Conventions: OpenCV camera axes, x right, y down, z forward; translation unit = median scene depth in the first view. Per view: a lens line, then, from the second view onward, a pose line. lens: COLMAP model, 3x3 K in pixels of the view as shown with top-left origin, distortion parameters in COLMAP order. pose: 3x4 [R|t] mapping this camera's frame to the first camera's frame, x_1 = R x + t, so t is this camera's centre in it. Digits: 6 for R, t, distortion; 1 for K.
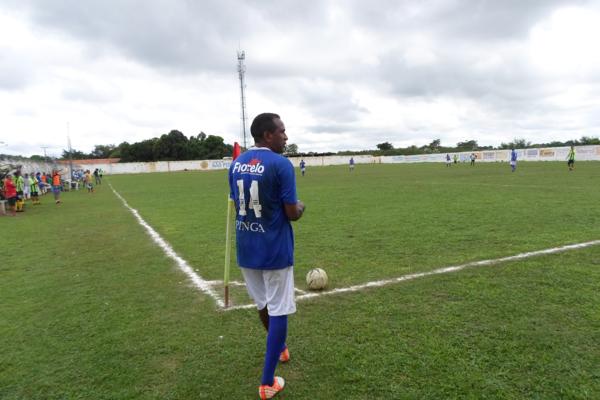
lens RADIAL K [[458.5, 0, 299.9], [0, 458.5, 201.2], [0, 0, 1]] dist [-0.026701, -0.014100]
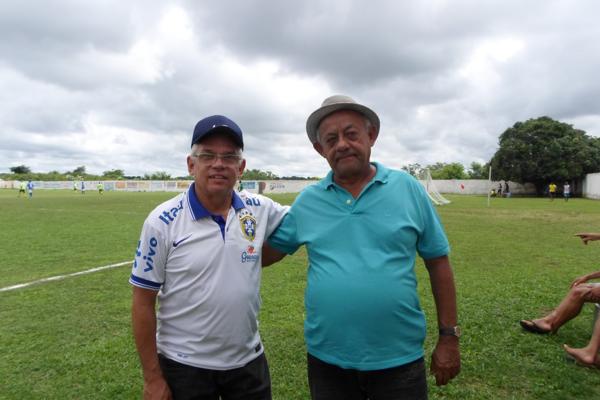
lens RADIAL K [[458.5, 0, 299.6], [0, 458.5, 196.4], [0, 0, 1]] dist [-0.026701, -0.014100]
pose [[0.743506, 0.030020, 0.668056, 0.041639], [0.019897, 0.997556, -0.066972, 0.008843], [-0.668434, 0.063086, 0.741092, -0.091779]]
